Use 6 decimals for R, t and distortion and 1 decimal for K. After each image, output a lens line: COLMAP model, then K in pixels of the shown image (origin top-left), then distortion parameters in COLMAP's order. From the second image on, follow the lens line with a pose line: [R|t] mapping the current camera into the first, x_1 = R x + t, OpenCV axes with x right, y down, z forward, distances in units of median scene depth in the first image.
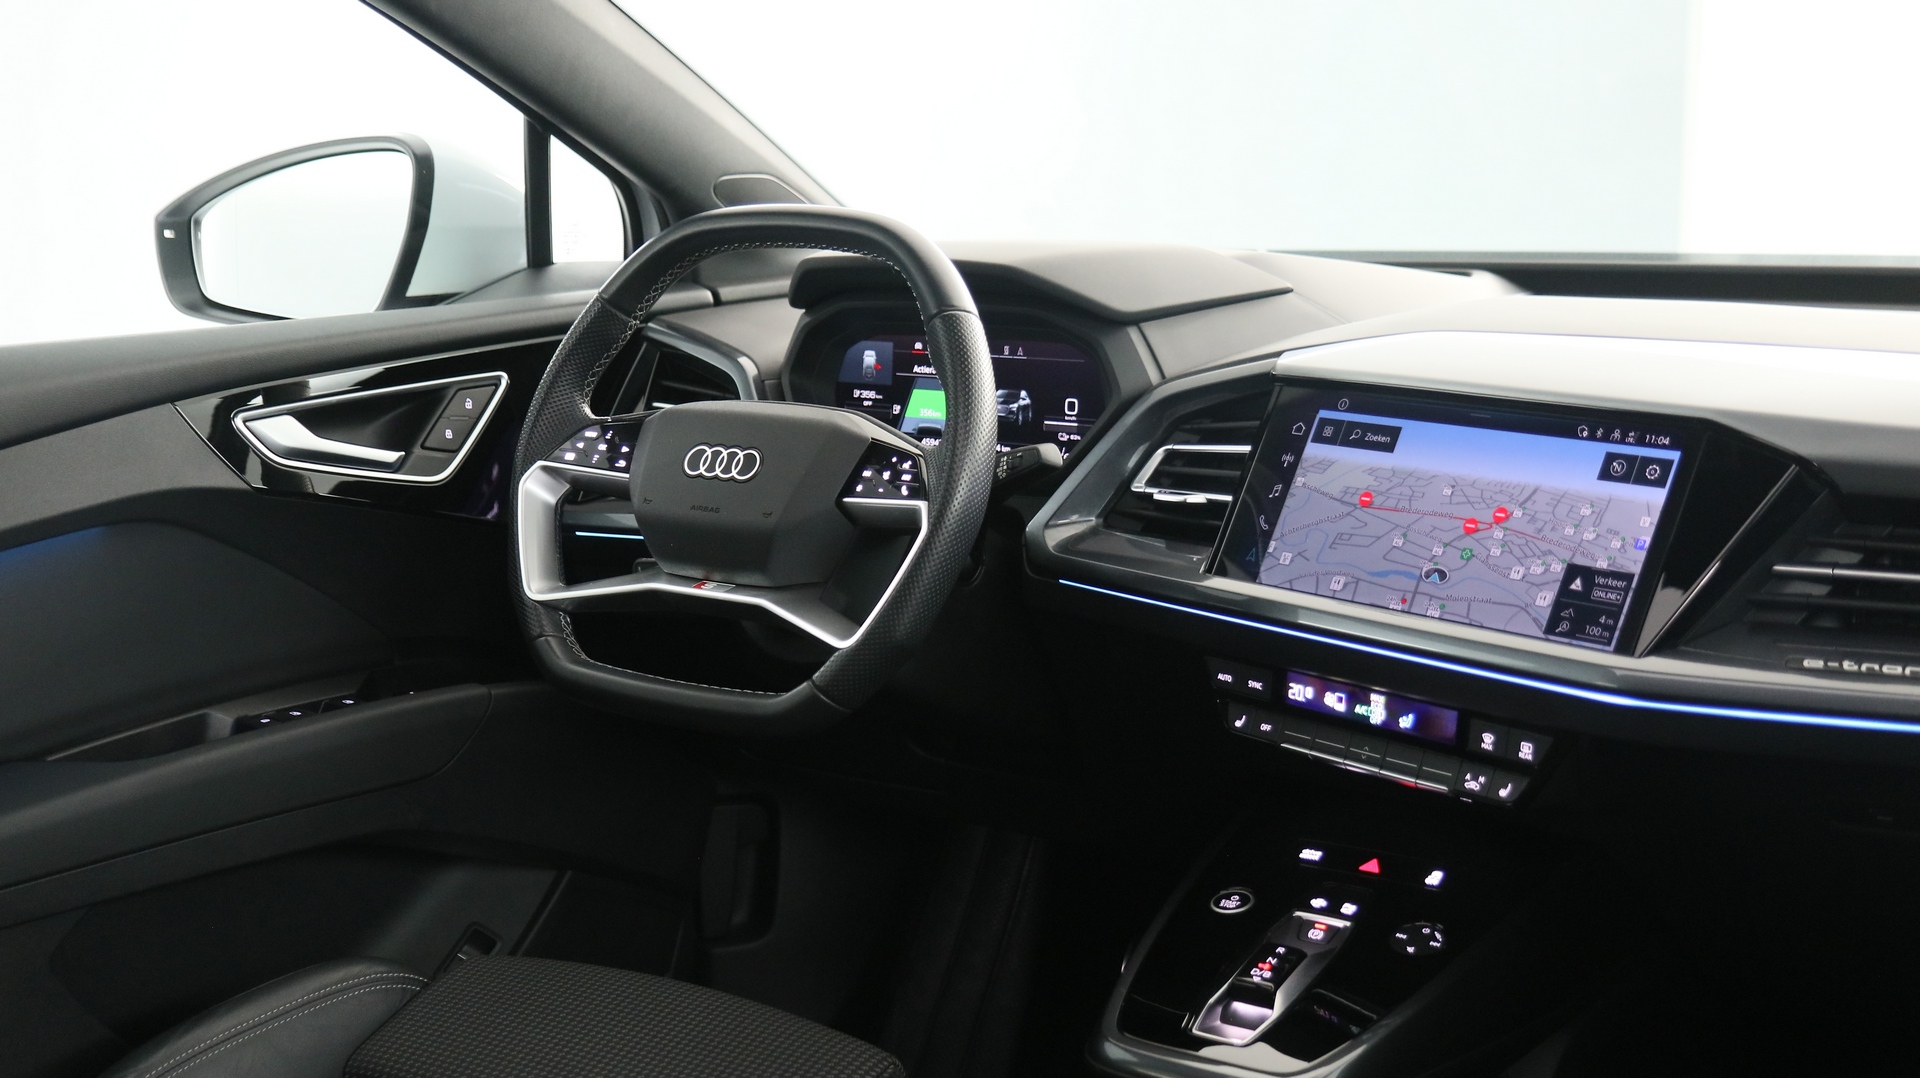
lens RADIAL K [[2277.5, 0, 967.1], [0, 2277.5, 555.6], [0, 0, 1]] dist [0.018637, 0.000000]
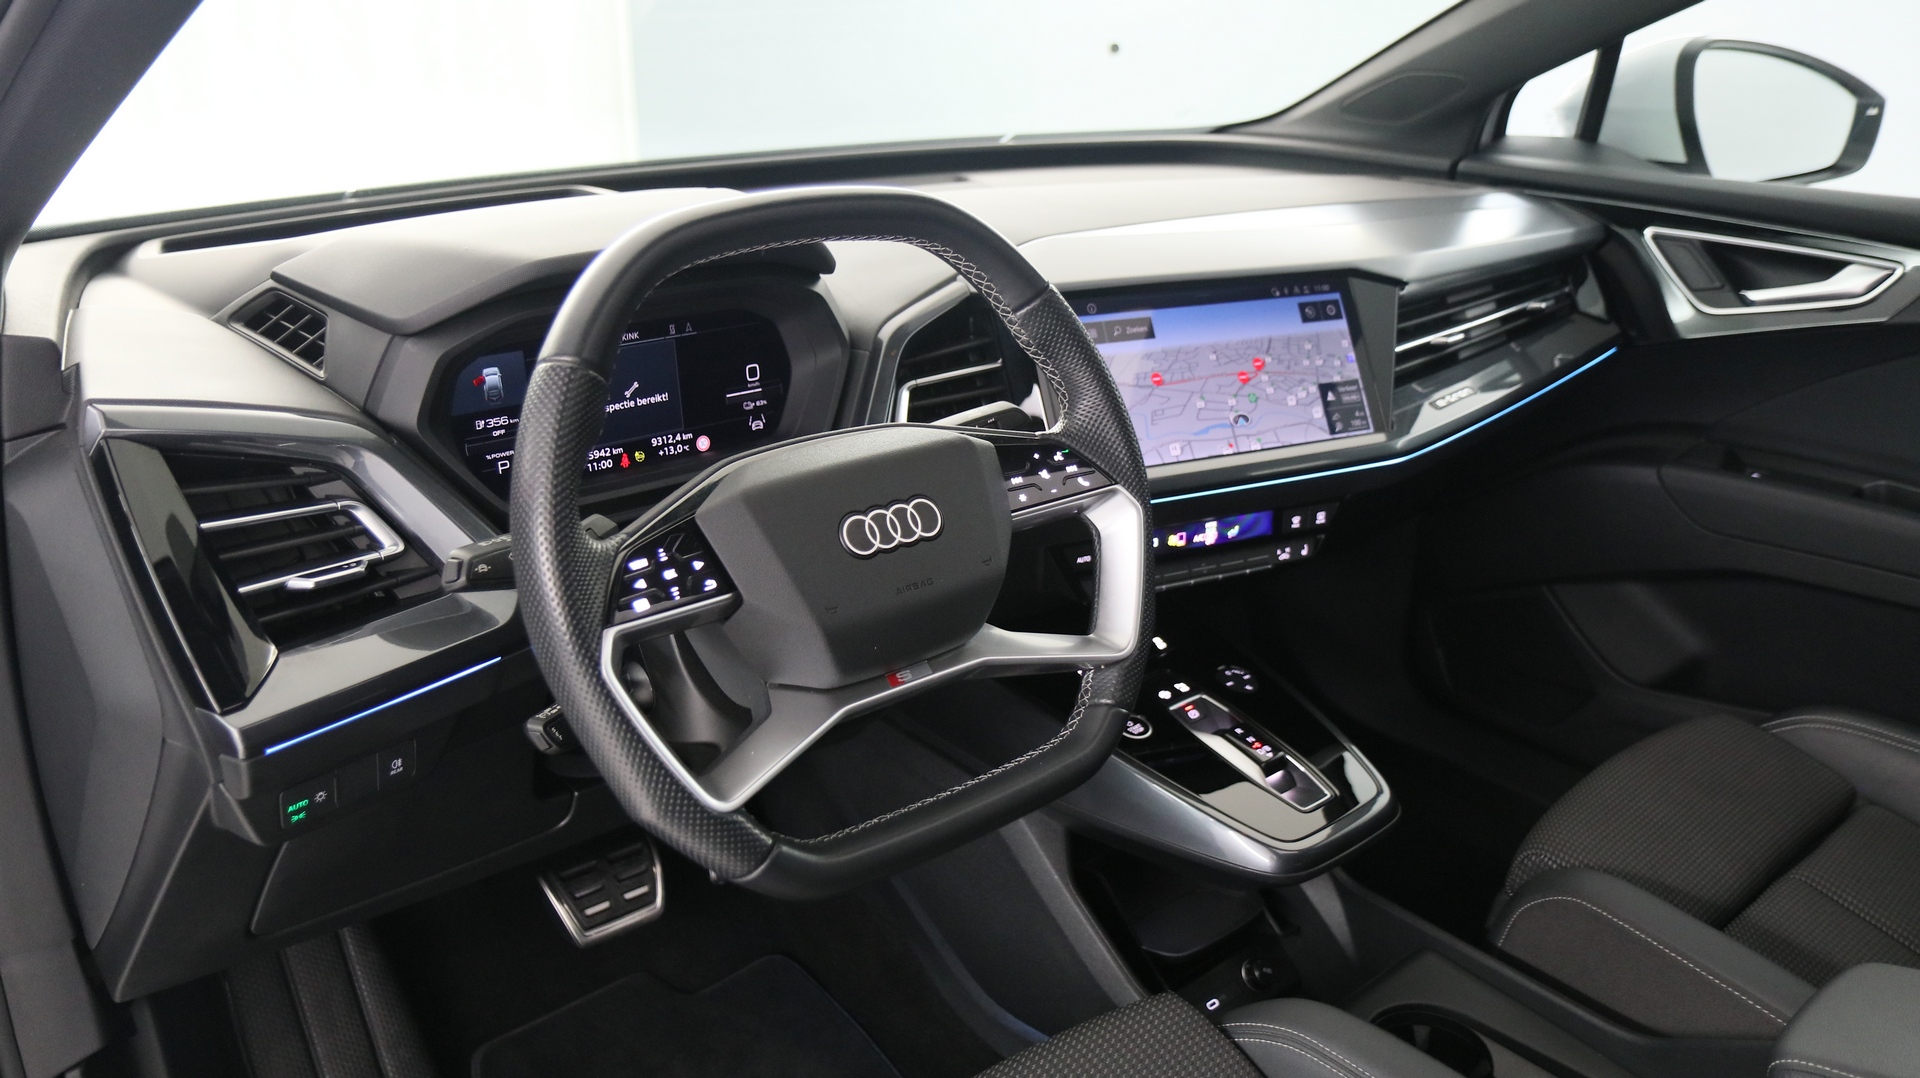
lens RADIAL K [[1456.6, 0, 969.4], [0, 1456.6, 556.9], [0, 0, 1]] dist [-0.023451, 0.021531]
pose [[0.241520, -0.339597, 0.909034, -0.591732], [0.166010, 0.937415, 0.306093, -0.189991], [-0.956090, 0.076982, 0.282781, 0.862918]]
